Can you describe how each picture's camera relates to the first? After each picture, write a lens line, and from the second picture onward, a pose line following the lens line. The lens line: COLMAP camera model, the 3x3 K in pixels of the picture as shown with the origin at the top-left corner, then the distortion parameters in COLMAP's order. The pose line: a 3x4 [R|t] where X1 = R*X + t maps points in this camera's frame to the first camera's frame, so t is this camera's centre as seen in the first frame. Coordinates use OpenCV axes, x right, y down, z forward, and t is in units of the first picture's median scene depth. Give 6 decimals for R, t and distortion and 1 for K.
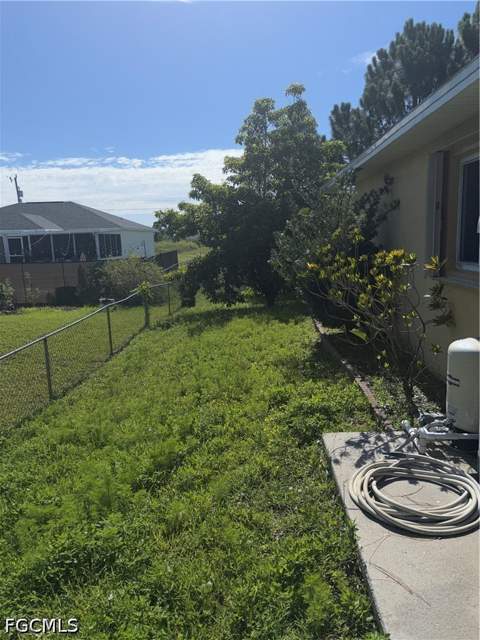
lens RADIAL K [[478.0, 0, 237.9], [0, 478.0, 317.1], [0, 0, 1]] dist [0.049117, -0.037947]
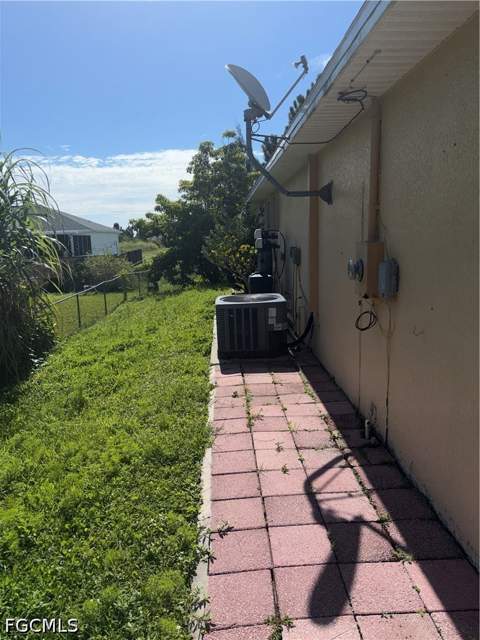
lens RADIAL K [[478.0, 0, 237.9], [0, 478.0, 317.1], [0, 0, 1]] dist [0.049117, -0.037947]
pose [[0.996658, -0.010572, 0.081005, 0.023639], [0.010715, 0.999942, -0.001331, 0.062826], [-0.080986, 0.002194, 0.996713, -0.385223]]
